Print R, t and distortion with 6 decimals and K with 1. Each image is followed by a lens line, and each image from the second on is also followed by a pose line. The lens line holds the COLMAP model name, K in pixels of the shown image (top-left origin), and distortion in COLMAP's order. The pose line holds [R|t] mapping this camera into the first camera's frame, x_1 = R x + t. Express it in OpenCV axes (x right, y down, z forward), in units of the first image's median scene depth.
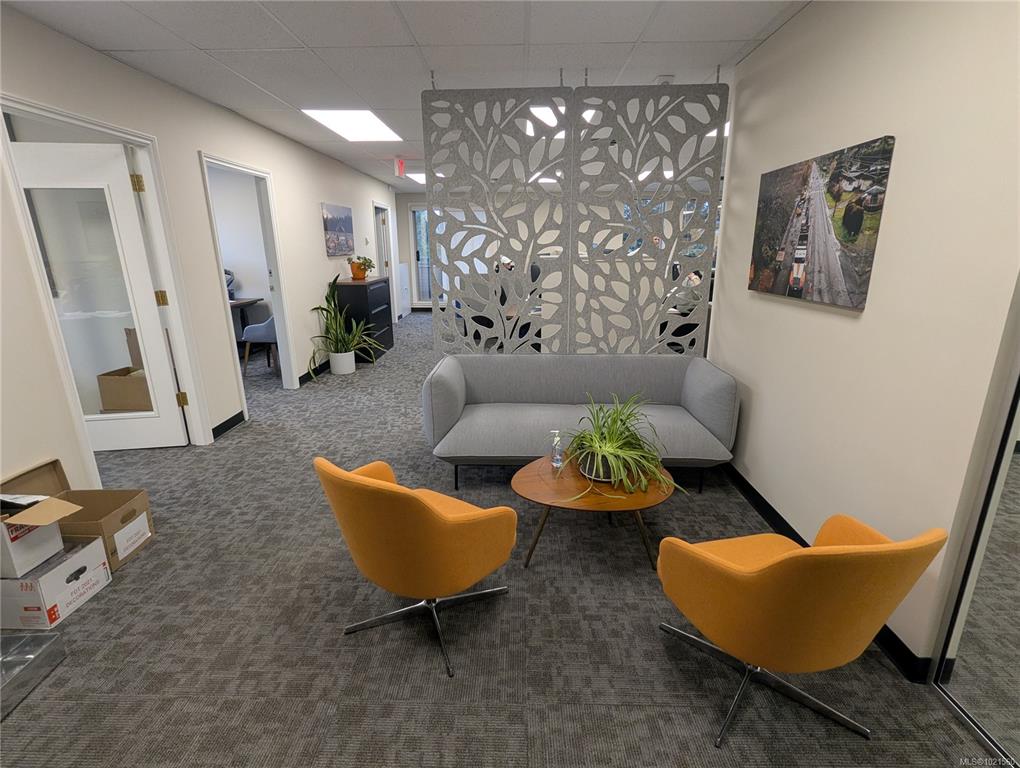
lens RADIAL K [[486.3, 0, 503.9], [0, 486.3, 381.8], [0, 0, 1]] dist [0.001993, 0.000385]
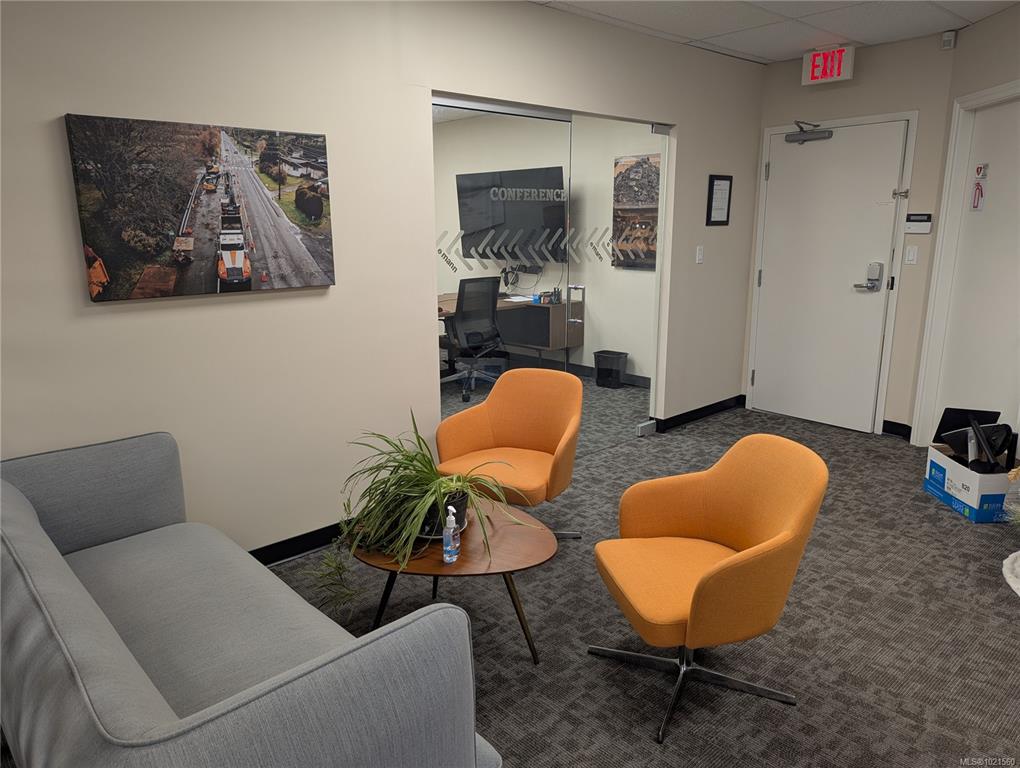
lens RADIAL K [[726.8, 0, 510.9], [0, 726.8, 394.2], [0, 0, 1]] dist [0.043175, -0.006946]
pose [[-0.700495, -0.155146, 0.696589, -0.722787], [0.201449, 0.893403, 0.401559, -0.489180], [-0.684635, 0.421617, -0.594570, 1.727833]]
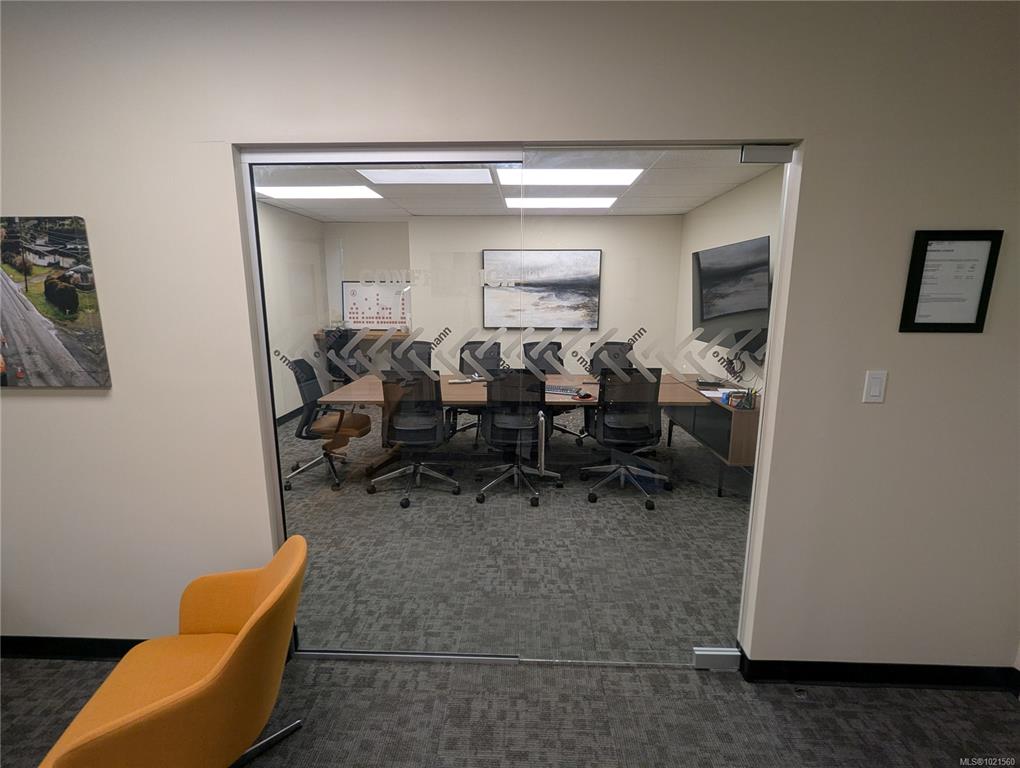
lens RADIAL K [[486.3, 0, 510.3], [0, 486.3, 382.1], [0, 0, 1]] dist [0.001993, 0.000385]
pose [[0.010602, -0.178572, 0.983870, -0.205029], [0.266536, 0.948832, 0.169340, -0.103196], [-0.963767, 0.260441, 0.057655, 0.158259]]
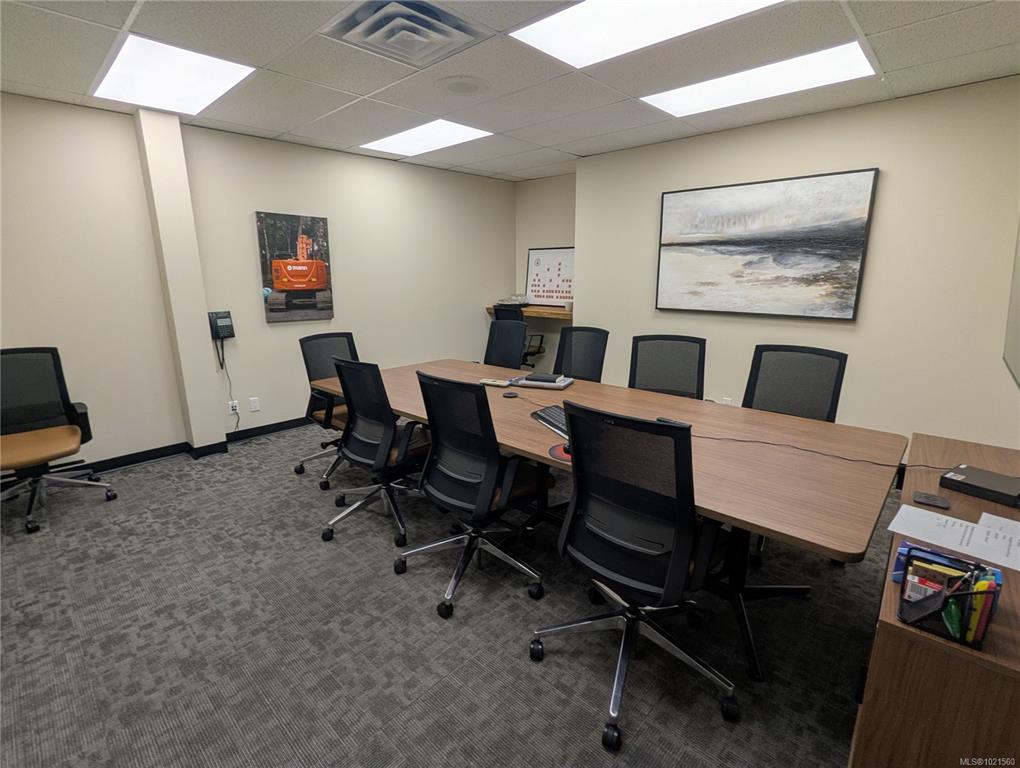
lens RADIAL K [[486.3, 0, 508.1], [0, 486.3, 381.8], [0, 0, 1]] dist [0.001993, 0.000385]
pose [[0.664927, -0.167246, 0.727943, 0.888971], [0.203164, 0.978360, 0.039204, 0.154590], [-0.718746, 0.121824, 0.684516, -0.573679]]
